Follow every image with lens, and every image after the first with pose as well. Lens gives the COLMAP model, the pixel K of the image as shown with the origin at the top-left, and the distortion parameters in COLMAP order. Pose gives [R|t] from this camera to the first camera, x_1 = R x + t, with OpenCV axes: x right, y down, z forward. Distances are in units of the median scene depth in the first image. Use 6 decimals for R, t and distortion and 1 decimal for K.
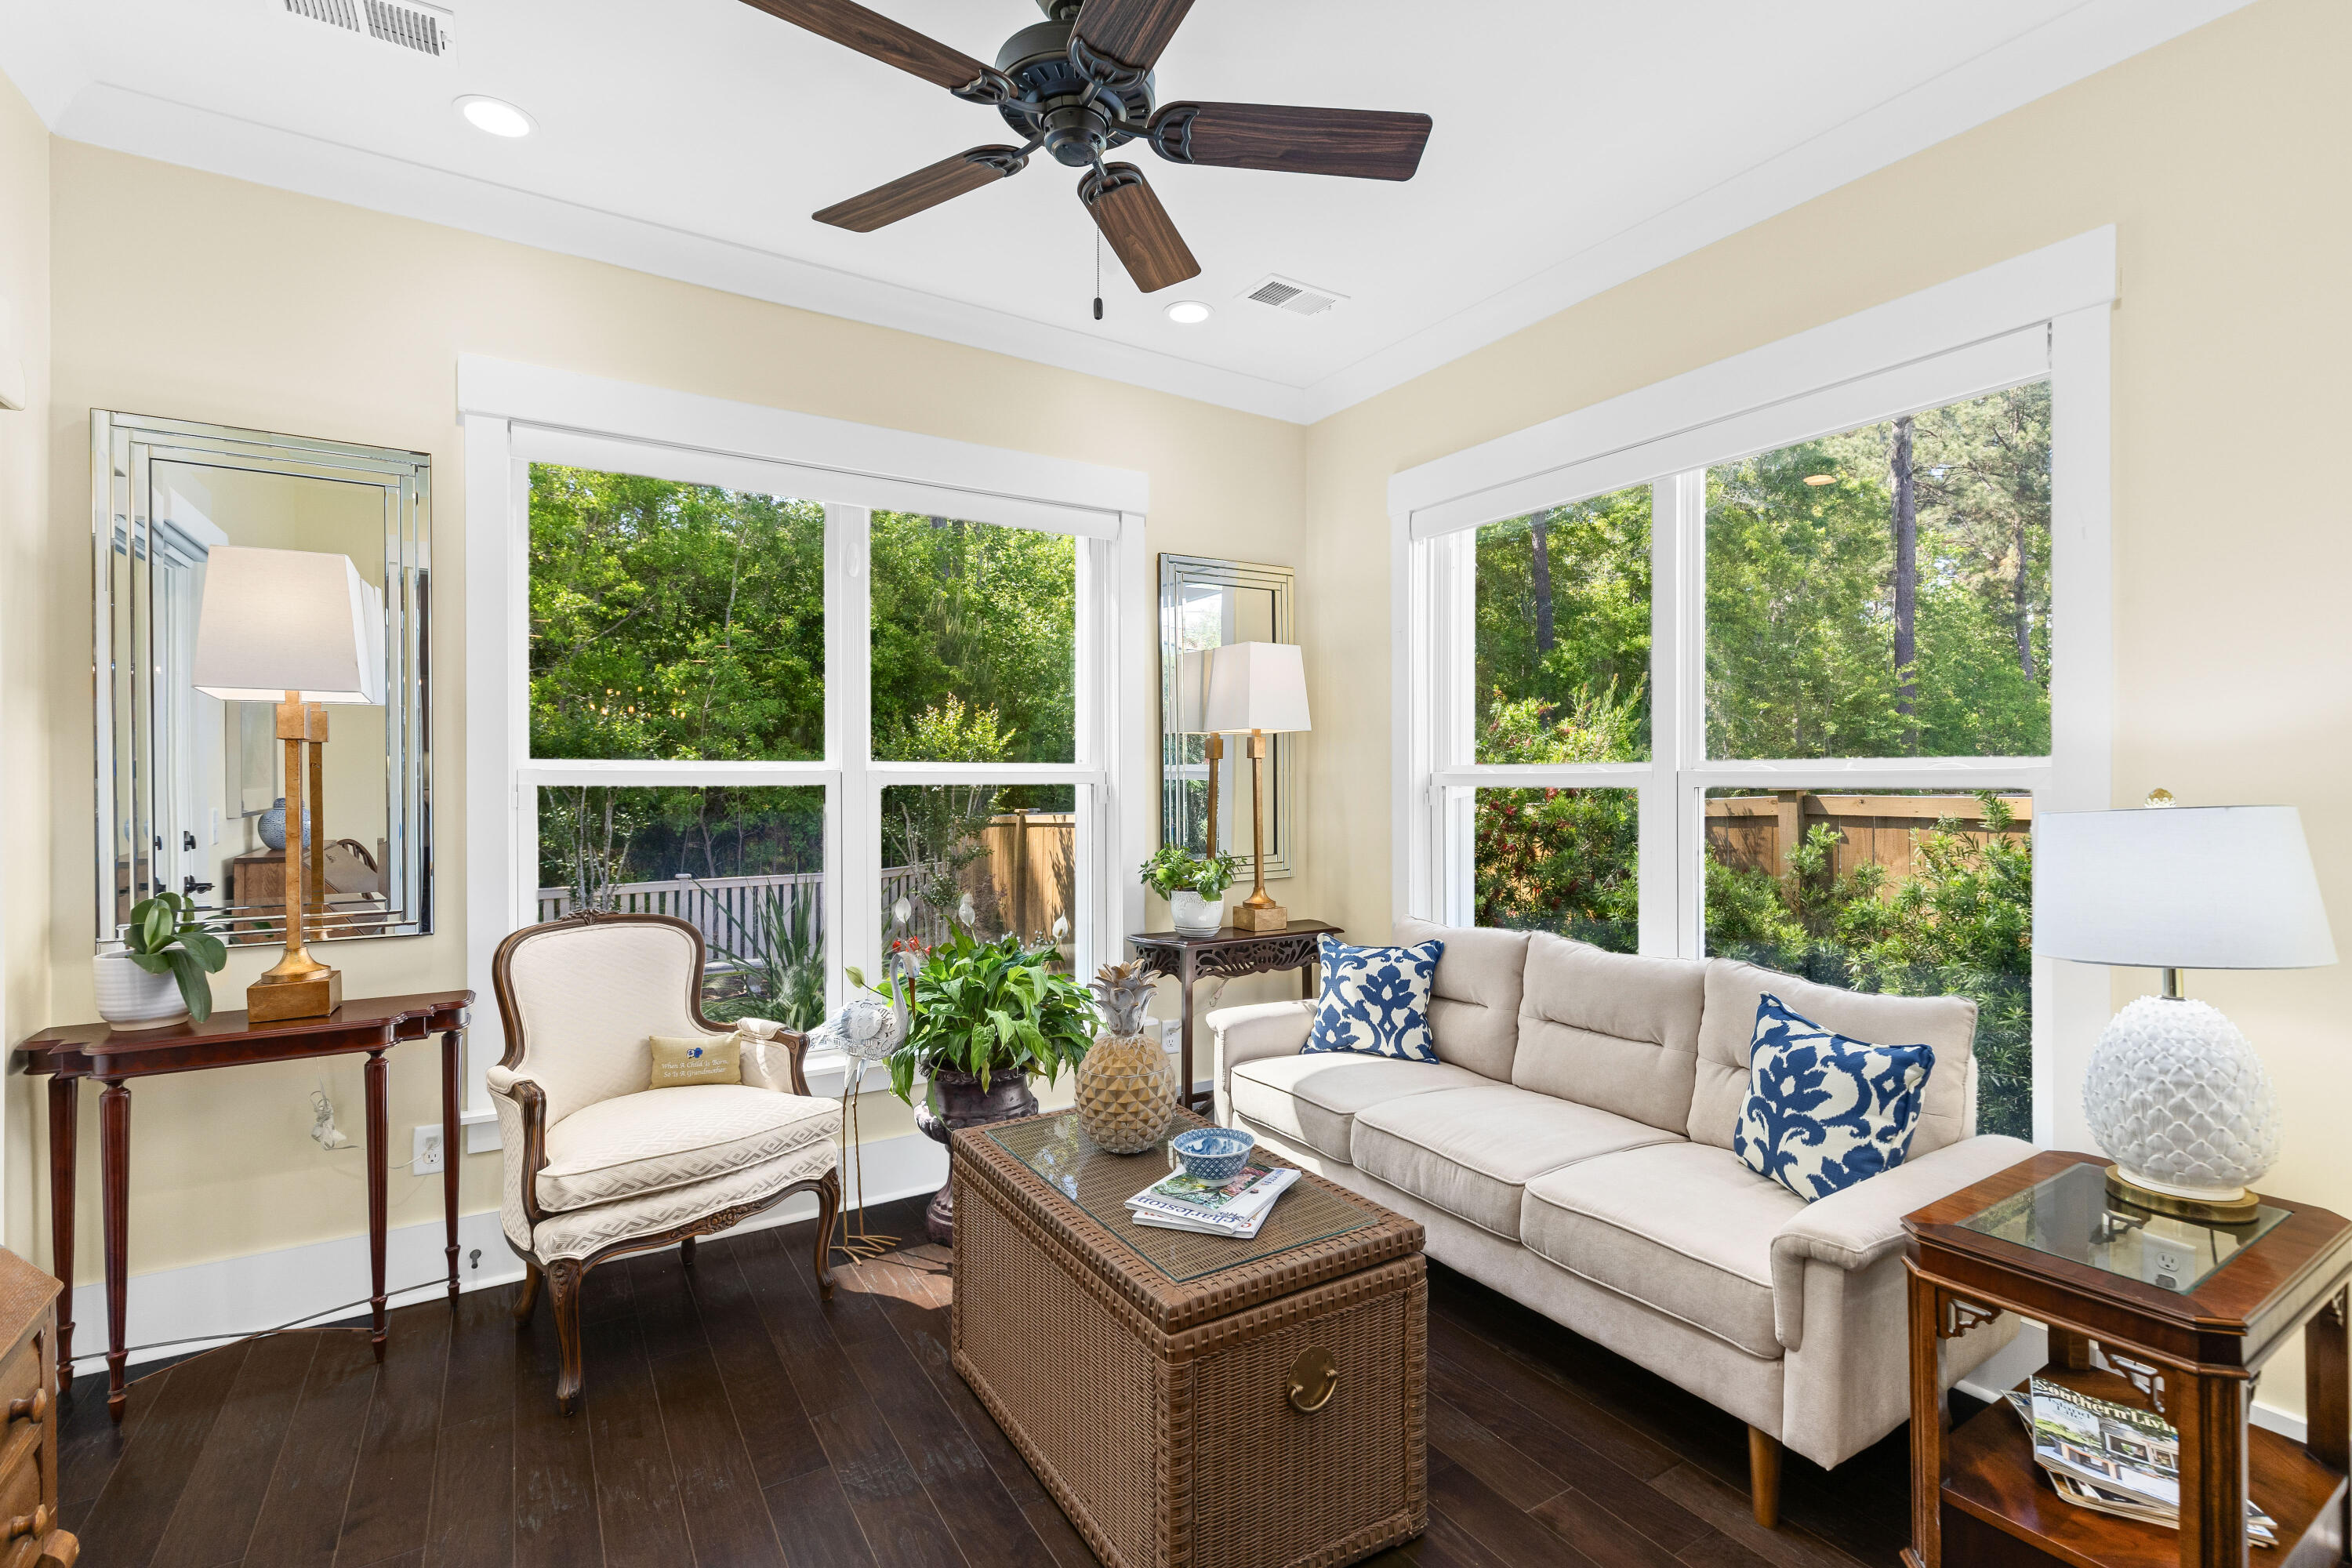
lens RADIAL K [[1065.8, 0, 1185.5], [0, 1065.8, 778.9], [0, 0, 1]] dist [0.015656, -0.001263]
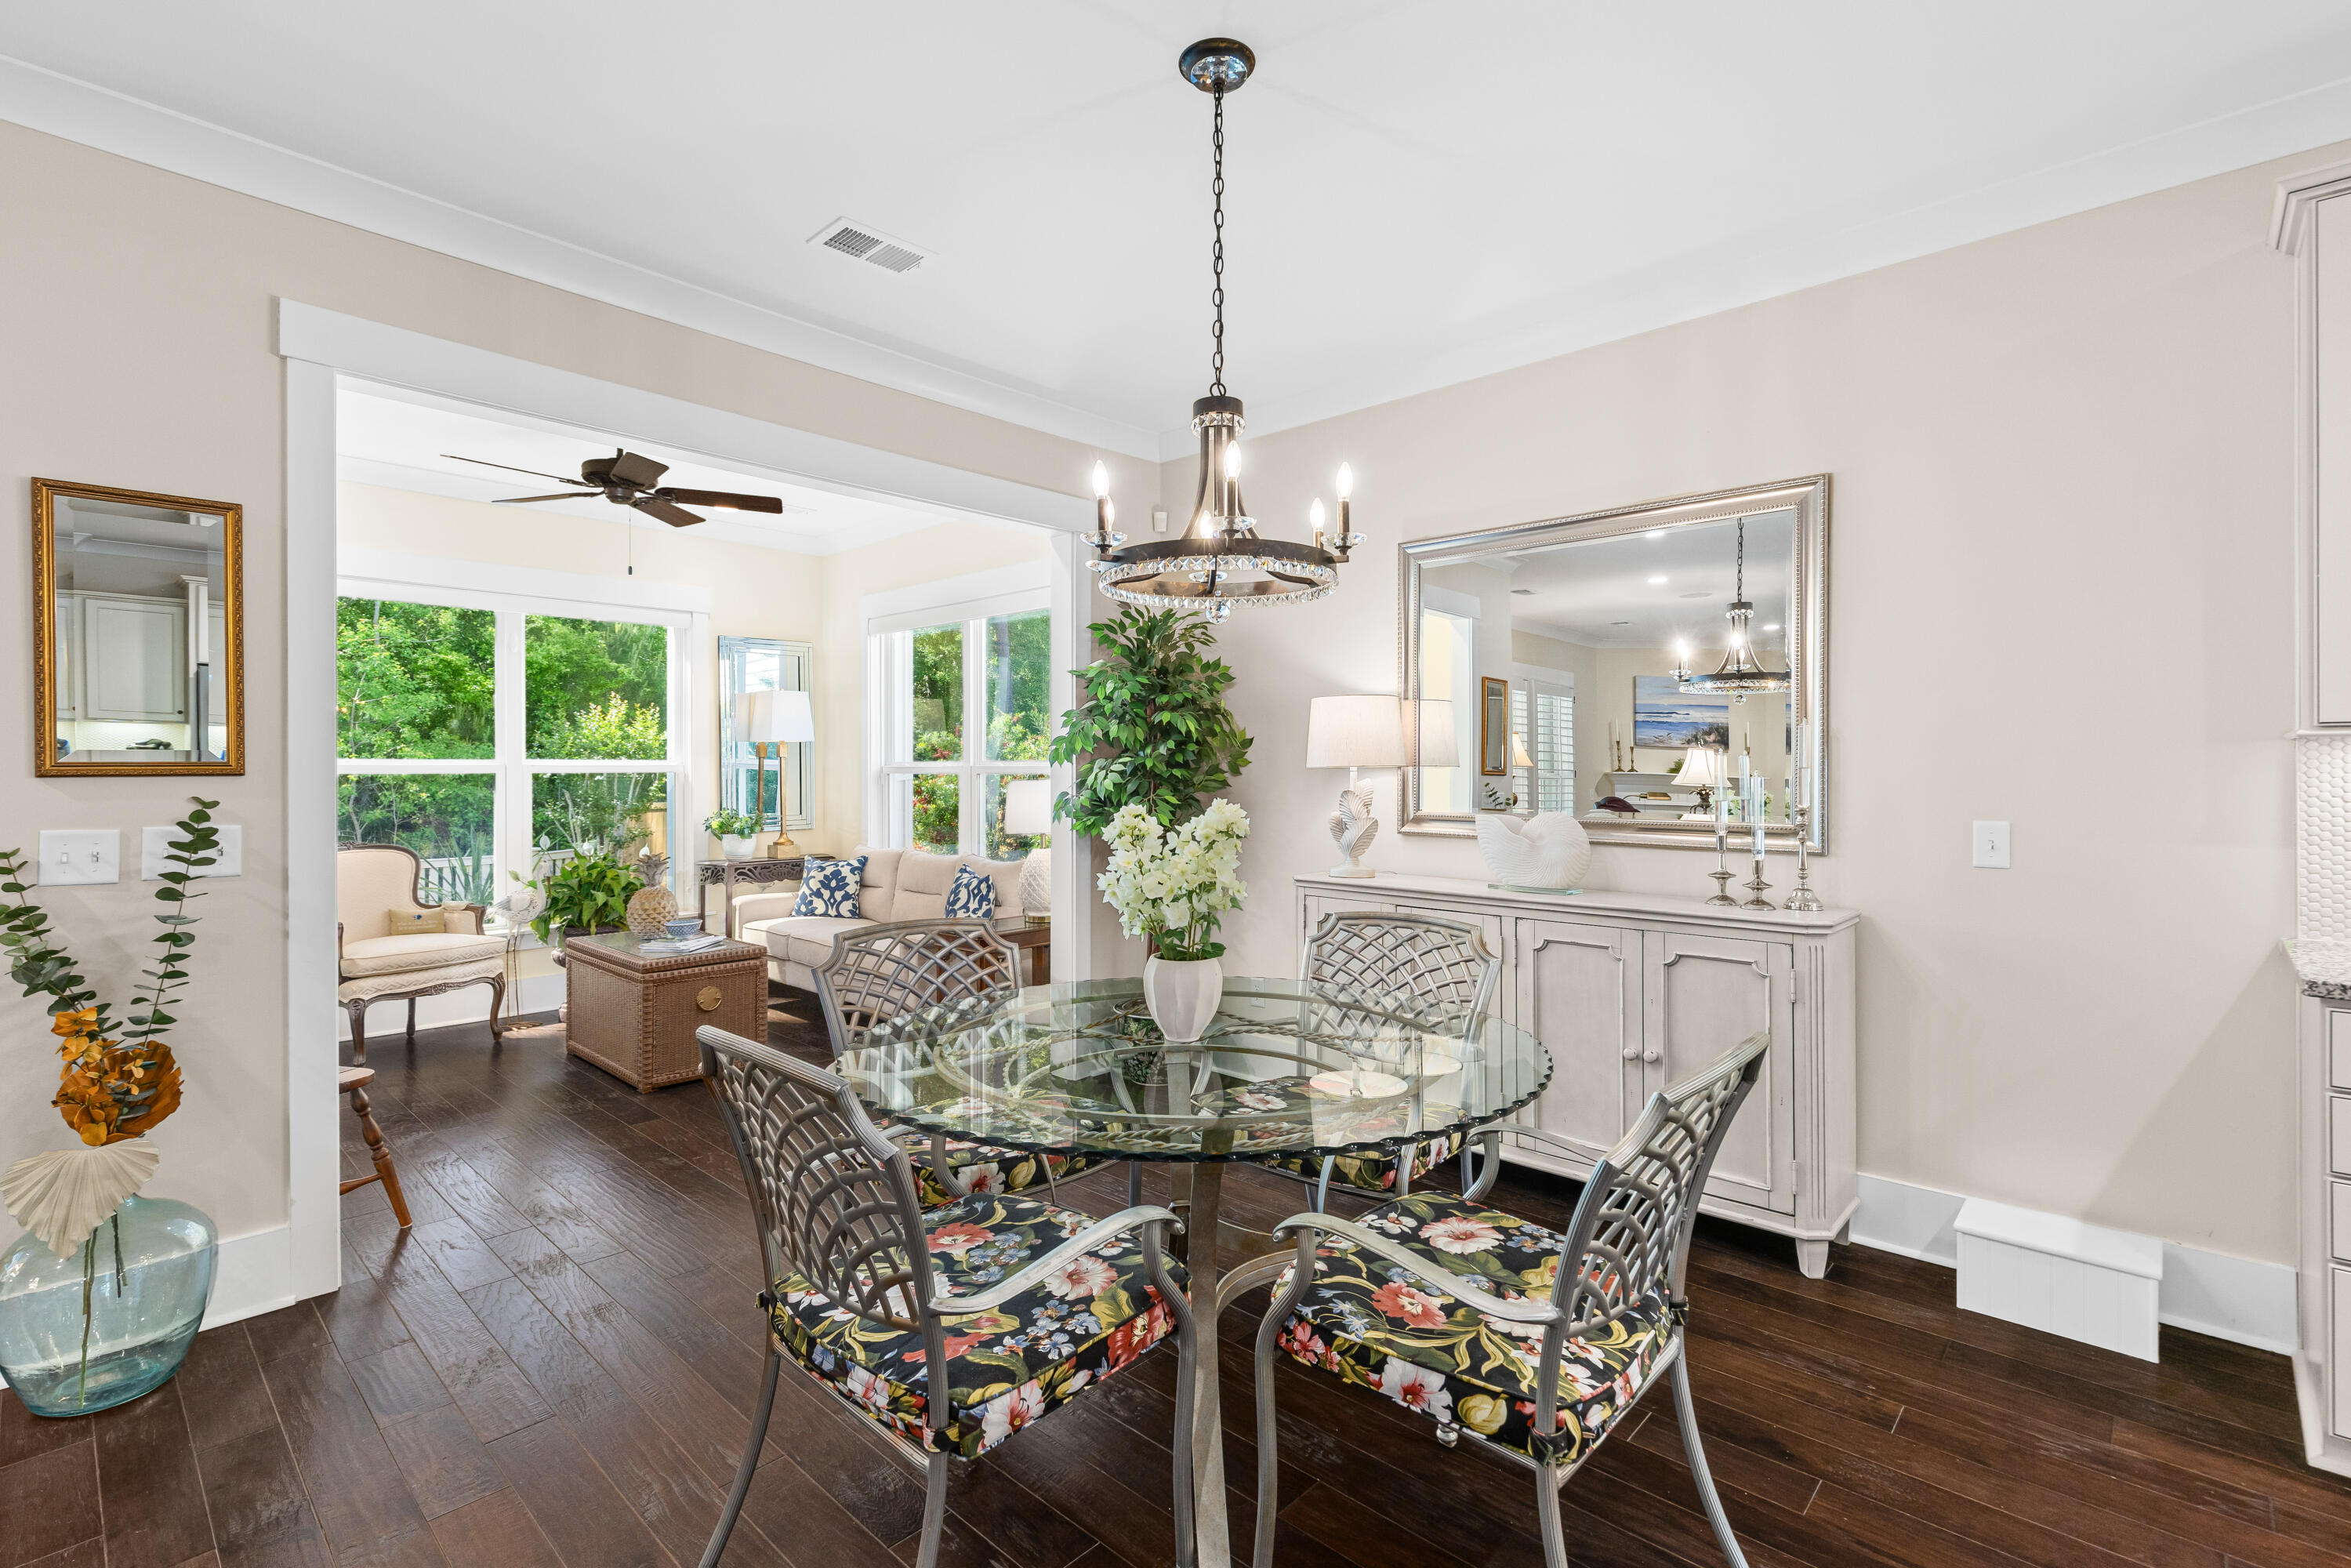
lens RADIAL K [[1065.4, 0, 1178.1], [0, 1065.4, 768.5], [0, 0, 1]] dist [0.015656, -0.001263]
pose [[0.968764, -0.000365, 0.247985, 0.270498], [0.000314, 1.000000, 0.000243, -0.002755], [-0.247985, -0.000158, 0.968764, -0.851800]]
